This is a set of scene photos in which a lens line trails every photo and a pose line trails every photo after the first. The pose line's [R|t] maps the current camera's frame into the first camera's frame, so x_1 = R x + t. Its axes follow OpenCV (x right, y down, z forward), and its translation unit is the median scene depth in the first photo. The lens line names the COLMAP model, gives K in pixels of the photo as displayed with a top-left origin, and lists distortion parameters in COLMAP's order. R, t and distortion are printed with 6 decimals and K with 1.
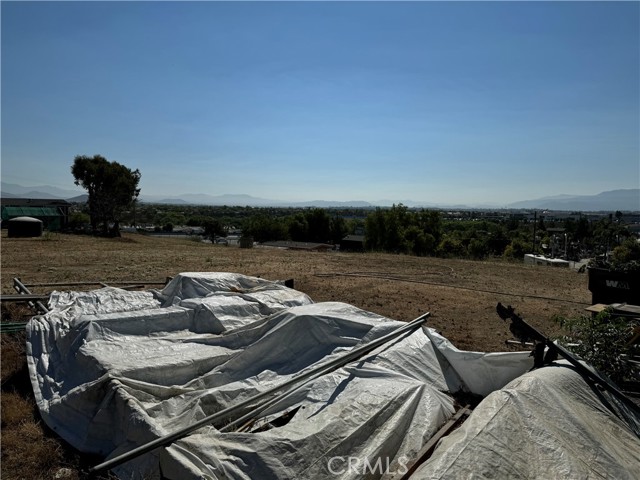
lens RADIAL K [[442.4, 0, 317.7], [0, 442.4, 240.0], [0, 0, 1]] dist [0.061093, -0.082232]
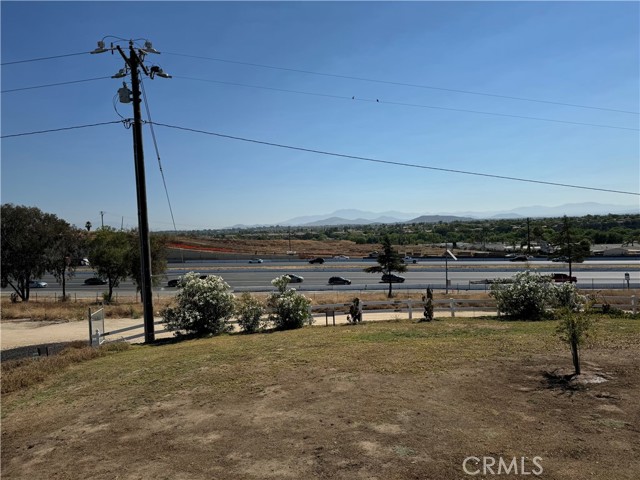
lens RADIAL K [[442.4, 0, 317.8], [0, 442.4, 243.1], [0, 0, 1]] dist [0.061093, -0.082232]
pose [[0.758007, -0.030998, -0.651510, -0.726300], [0.011290, 0.999344, -0.034412, -0.059370], [0.652149, 0.018729, 0.757860, 0.844051]]
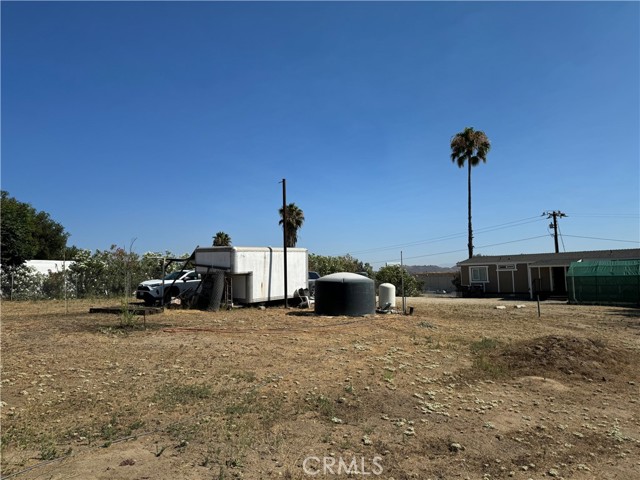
lens RADIAL K [[442.4, 0, 316.1], [0, 442.4, 244.4], [0, 0, 1]] dist [0.061093, -0.082232]
pose [[-0.012008, -0.100323, -0.994882, -0.088375], [-0.048938, 0.993821, -0.099626, -0.017812], [0.998730, 0.047491, -0.016844, 0.512849]]
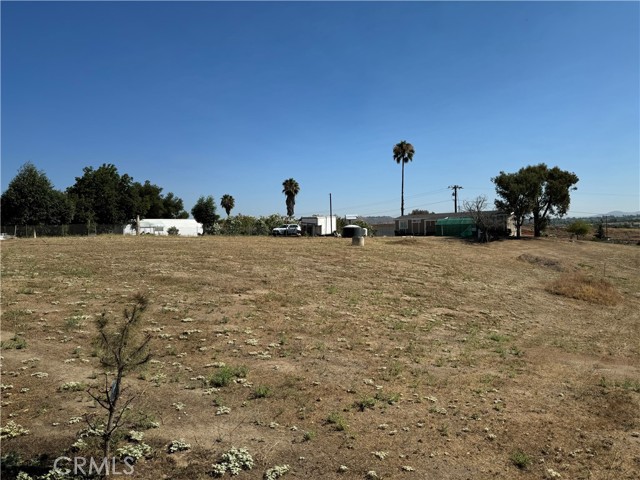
lens RADIAL K [[442.4, 0, 317.4], [0, 442.4, 243.7], [0, 0, 1]] dist [0.061093, -0.082232]
pose [[0.089814, 0.006855, -0.995935, 0.463276], [-0.035430, 0.999365, 0.003684, 0.006336], [0.995328, 0.034955, 0.090000, 0.389154]]
